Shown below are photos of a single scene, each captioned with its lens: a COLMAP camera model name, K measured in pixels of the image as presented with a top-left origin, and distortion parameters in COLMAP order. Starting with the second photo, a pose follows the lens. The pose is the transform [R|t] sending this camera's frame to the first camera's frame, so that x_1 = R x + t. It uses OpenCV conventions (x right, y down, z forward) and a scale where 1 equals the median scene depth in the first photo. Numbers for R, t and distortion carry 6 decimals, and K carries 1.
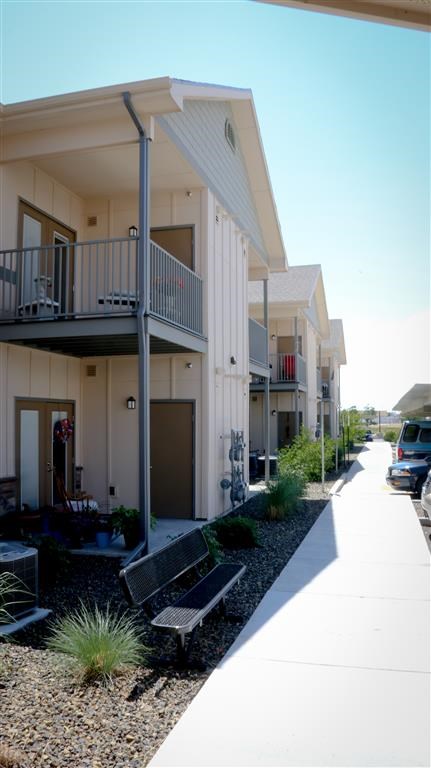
lens RADIAL K [[636.5, 0, 219.3], [0, 636.5, 406.7], [0, 0, 1]] dist [-0.182957, 0.151198]
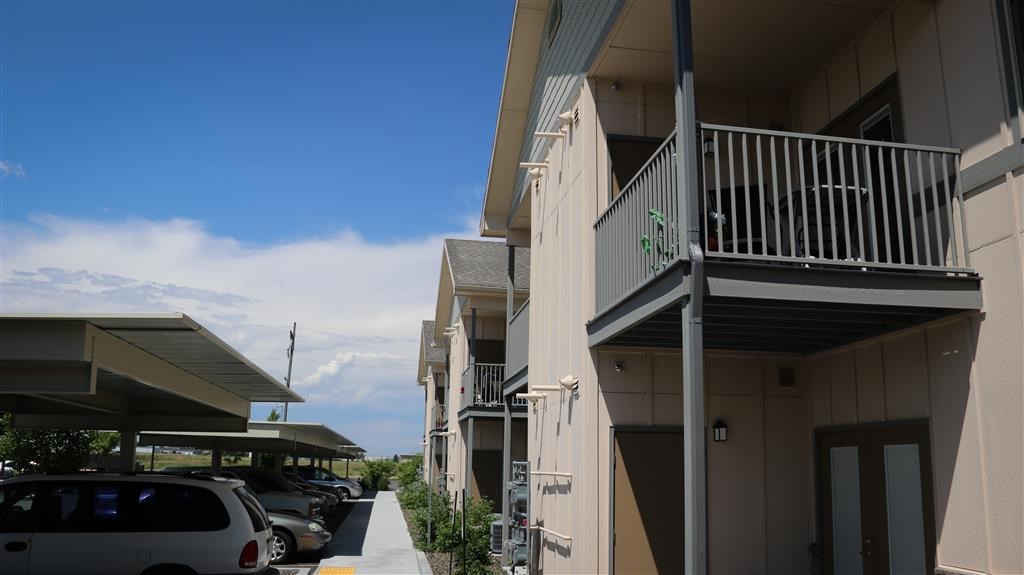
lens RADIAL K [[848.6, 0, 506.8], [0, 848.6, 298.8], [0, 0, 1]] dist [-0.182957, 0.151198]
pose [[-0.921149, -0.088351, -0.379050, 0.314933], [-0.005689, 0.976847, -0.213863, 0.037975], [0.389169, -0.194844, -0.900324, 1.596488]]
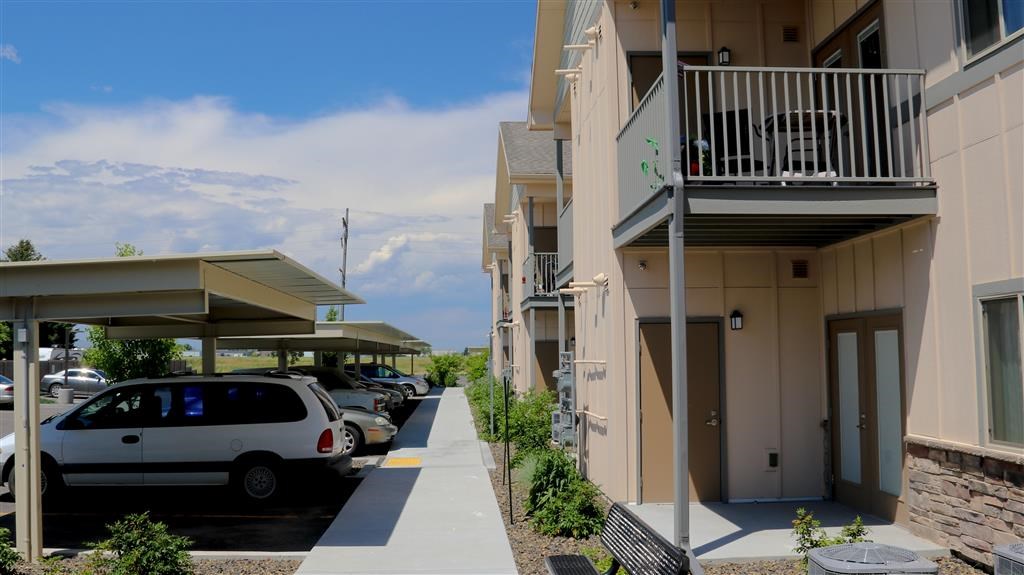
lens RADIAL K [[984.7, 0, 463.8], [0, 984.7, 285.8], [0, 0, 1]] dist [-0.153616, -0.001058]
pose [[-0.964729, -0.007237, -0.263146, 0.365191], [0.018102, 0.995432, -0.093740, 0.044724], [0.262622, -0.095197, -0.960191, 1.859789]]
